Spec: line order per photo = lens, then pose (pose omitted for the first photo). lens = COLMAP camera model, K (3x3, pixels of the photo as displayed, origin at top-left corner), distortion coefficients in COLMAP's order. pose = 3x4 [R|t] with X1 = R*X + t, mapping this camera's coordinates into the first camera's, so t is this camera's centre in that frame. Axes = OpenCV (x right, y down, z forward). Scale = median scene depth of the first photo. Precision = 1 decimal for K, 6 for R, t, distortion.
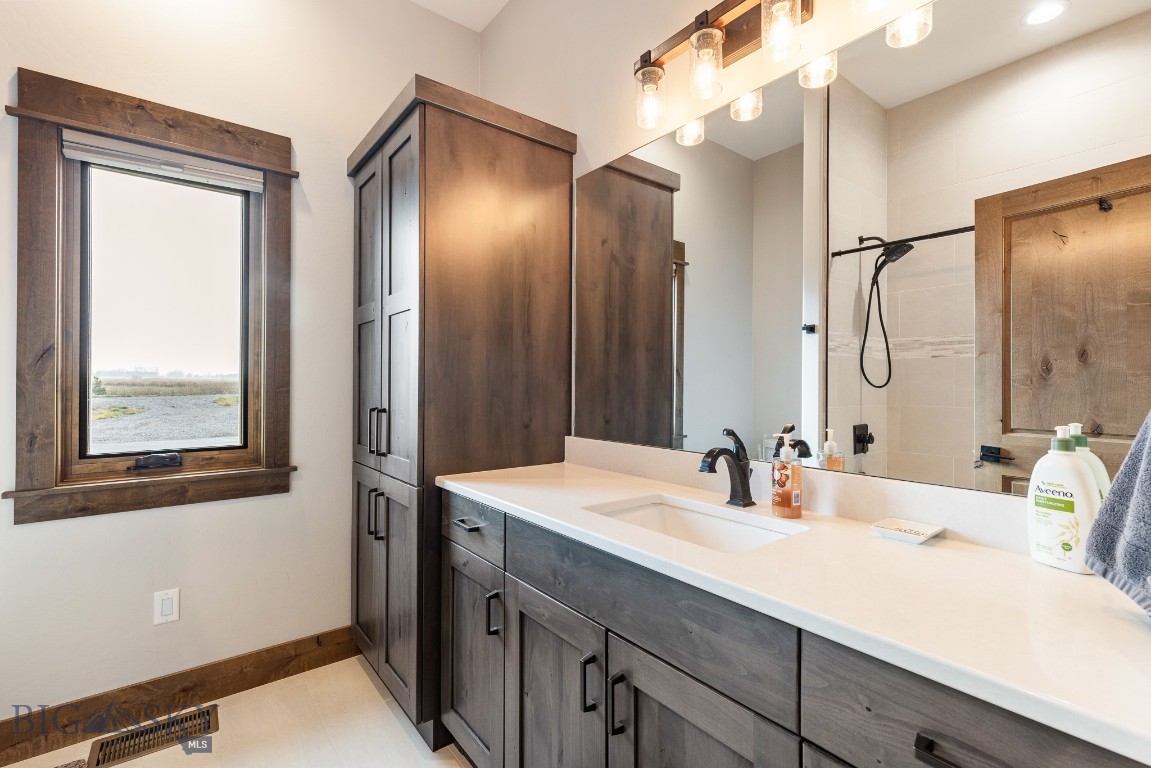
lens RADIAL K [[521.3, 0, 569.7], [0, 521.3, 383.5], [0, 0, 1]] dist [0.002805, 0.001104]
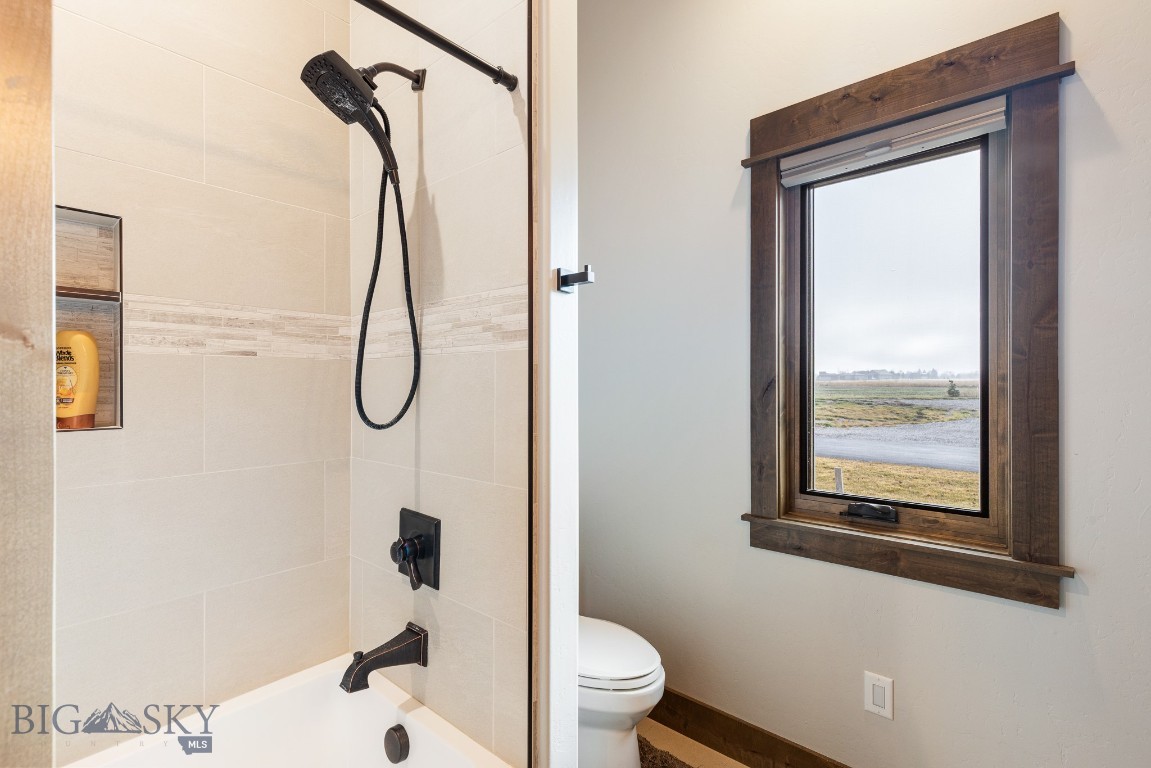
lens RADIAL K [[521.3, 0, 577.2], [0, 521.3, 383.5], [0, 0, 1]] dist [0.002805, 0.001104]
pose [[0.201621, -0.005737, -0.979447, -0.071234], [0.004272, 0.999978, -0.004978, -0.053038], [0.979454, -0.003181, 0.201641, 0.382172]]
